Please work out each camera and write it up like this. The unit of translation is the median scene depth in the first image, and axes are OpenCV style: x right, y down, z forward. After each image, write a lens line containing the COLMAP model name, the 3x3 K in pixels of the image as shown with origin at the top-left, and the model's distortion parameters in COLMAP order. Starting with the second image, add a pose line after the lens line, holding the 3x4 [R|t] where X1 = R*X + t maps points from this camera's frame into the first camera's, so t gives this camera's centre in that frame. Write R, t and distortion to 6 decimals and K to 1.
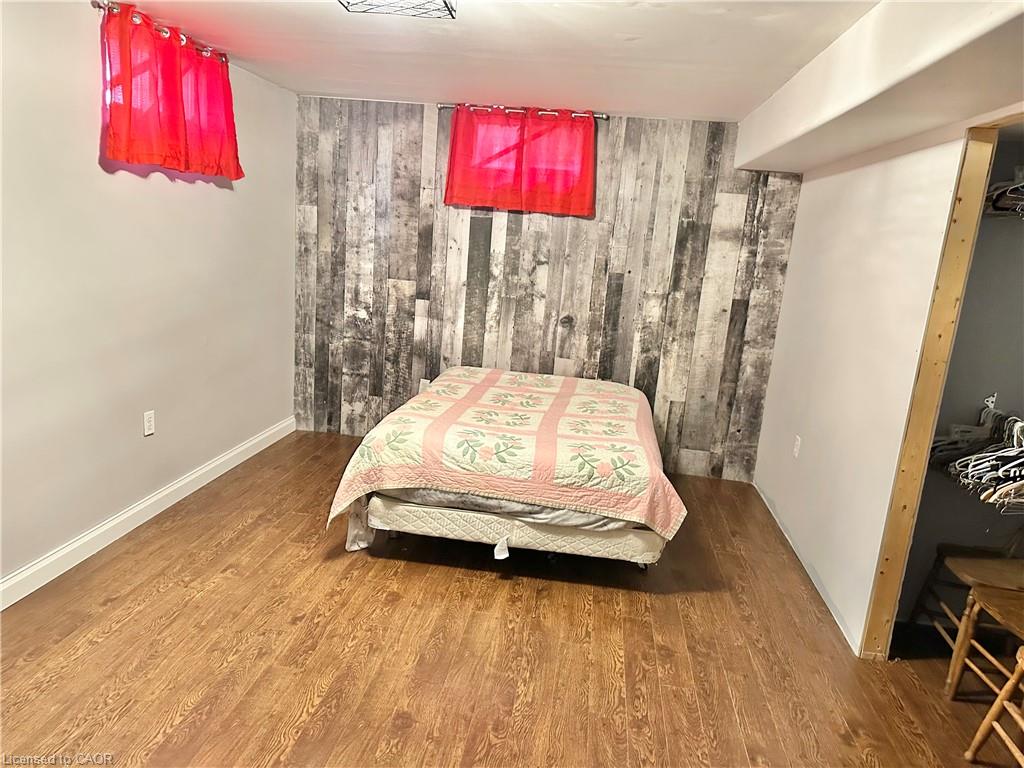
lens RADIAL K [[719.9, 0, 514.2], [0, 719.9, 384.1], [0, 0, 1]] dist [0.047650, -0.006916]
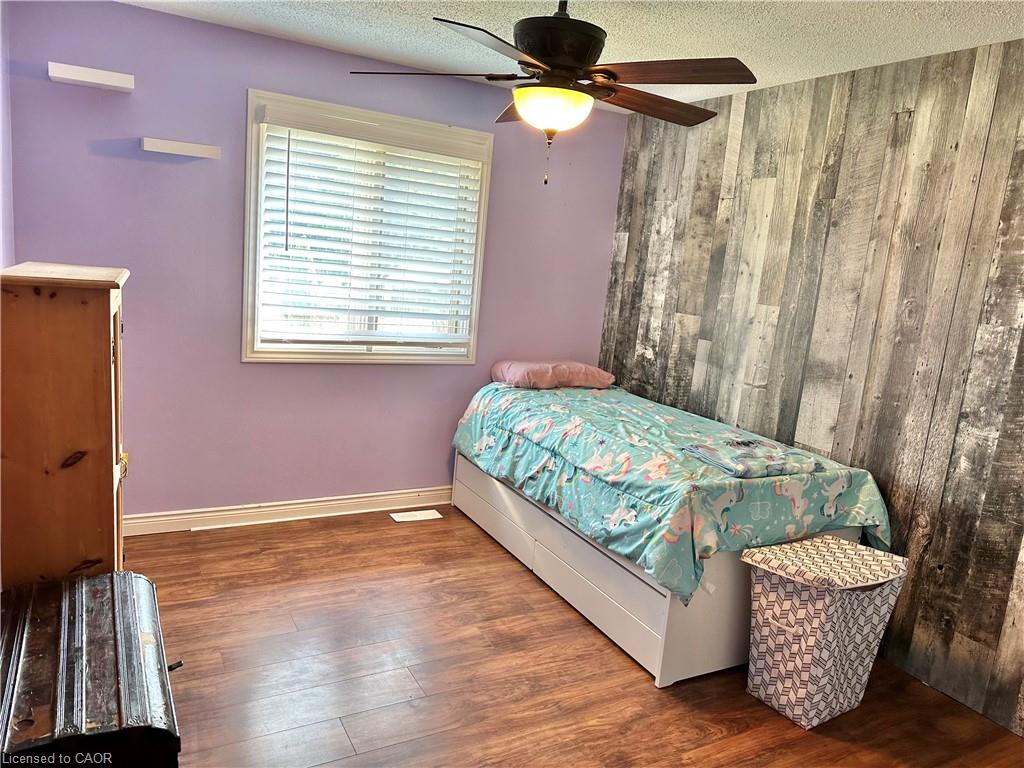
lens RADIAL K [[719.9, 0, 510.4], [0, 719.9, 387.9], [0, 0, 1]] dist [0.047650, -0.006916]
pose [[0.606409, 0.111155, -0.787345, 0.368645], [-0.202877, 0.979038, -0.018037, -0.009265], [0.768836, 0.170672, 0.616249, 0.364352]]
